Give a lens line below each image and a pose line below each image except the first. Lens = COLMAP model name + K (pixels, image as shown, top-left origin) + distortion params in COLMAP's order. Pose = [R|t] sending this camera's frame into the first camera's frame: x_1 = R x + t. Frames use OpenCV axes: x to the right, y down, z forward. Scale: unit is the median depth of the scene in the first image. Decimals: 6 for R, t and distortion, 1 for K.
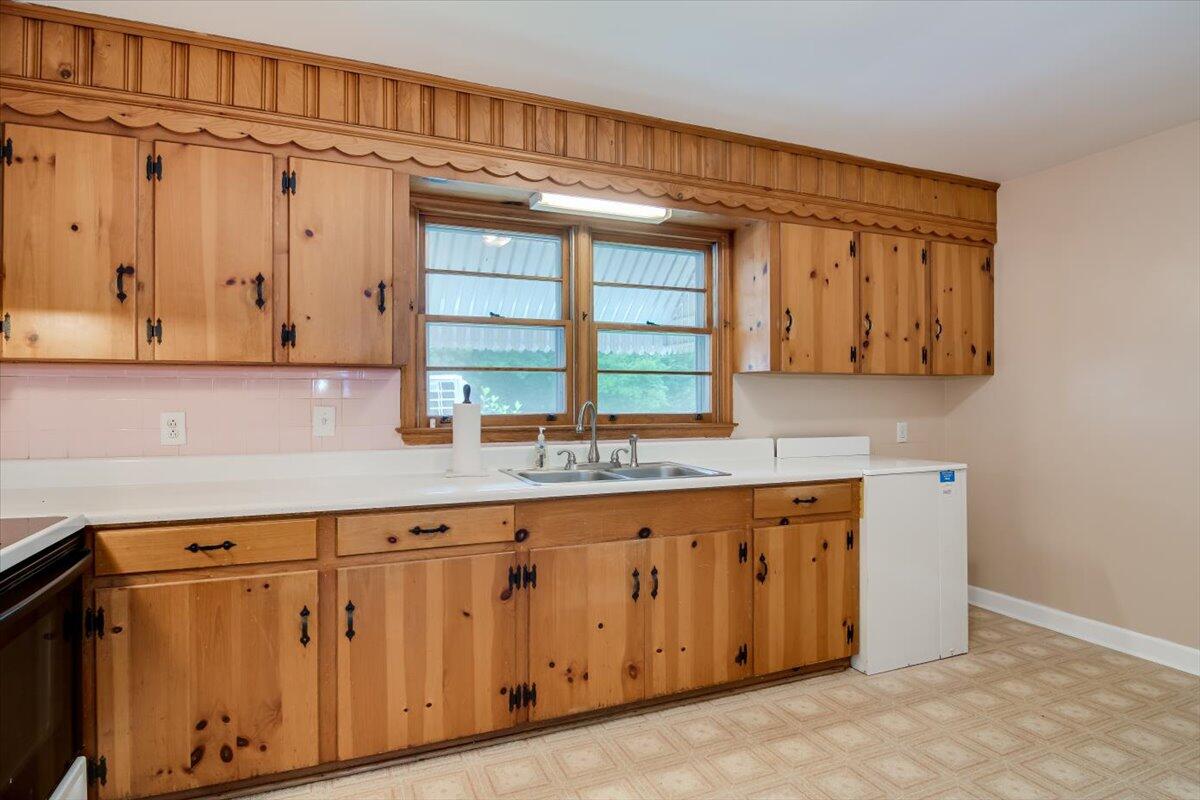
lens RADIAL K [[621.4, 0, 606.8], [0, 621.4, 395.3], [0, 0, 1]] dist [-0.002154, -0.004336]
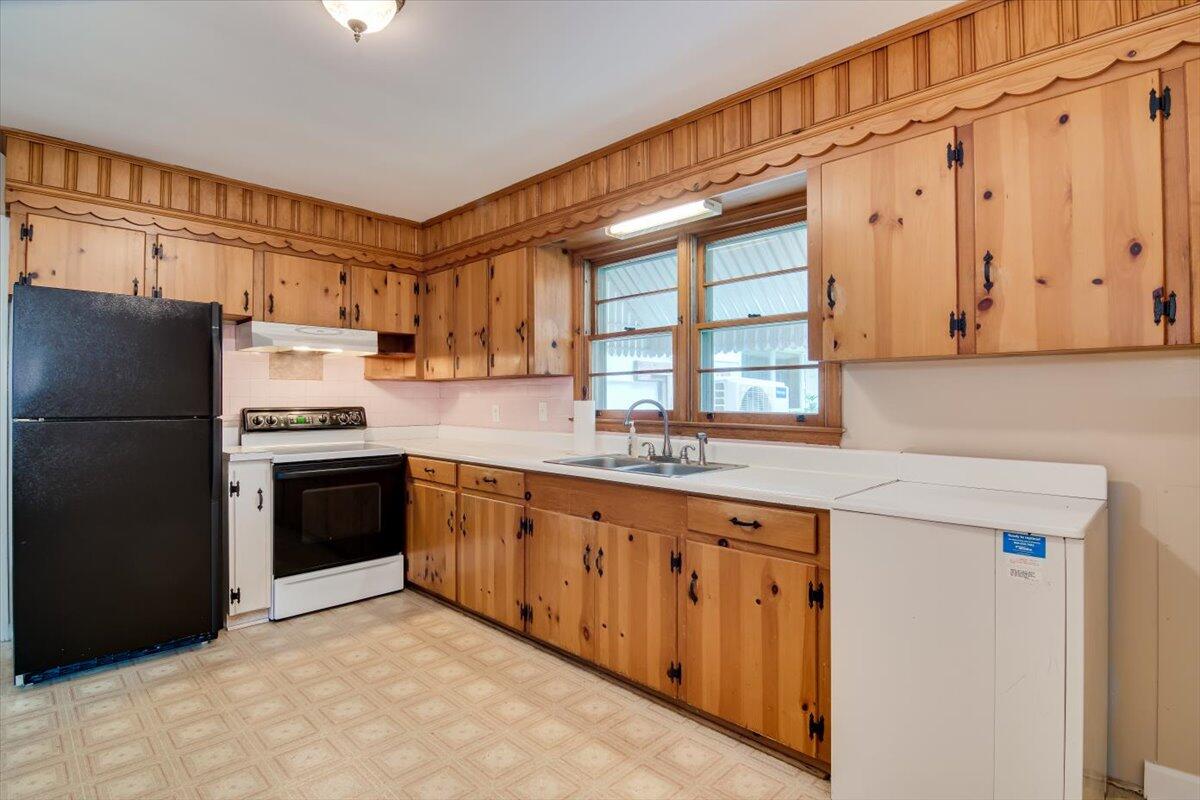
lens RADIAL K [[602.2, 0, 603.1], [0, 602.2, 396.2], [0, 0, 1]] dist [0.002268, -0.001199]
pose [[0.394989, -0.004108, -0.918677, 0.984742], [0.002152, 0.999991, -0.003547, 0.008002], [0.918683, -0.000576, 0.394995, 0.534076]]
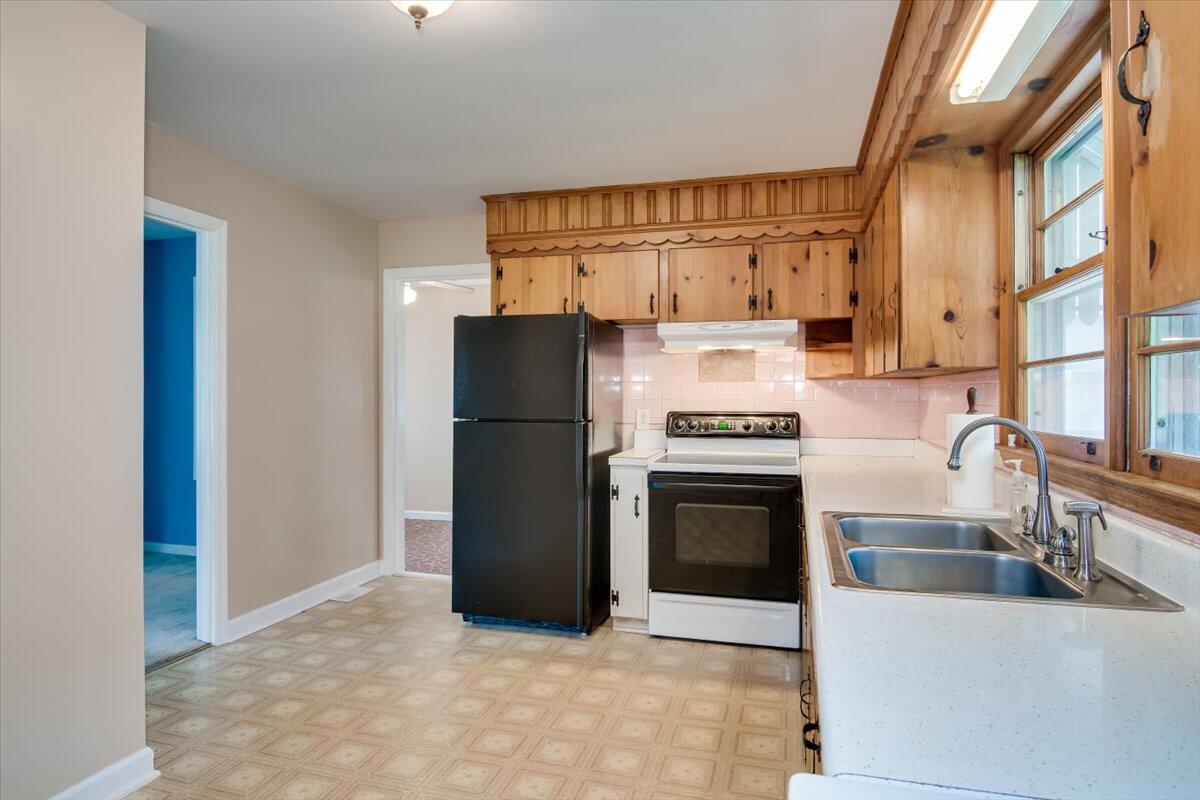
lens RADIAL K [[678.6, 0, 603.7], [0, 678.6, 396.9], [0, 0, 1]] dist [0.004460, -0.001596]
pose [[-0.608953, 0.003185, -0.793200, 0.689270], [0.002682, 0.999994, 0.001956, -0.008761], [0.793202, -0.000937, -0.608958, 1.153370]]
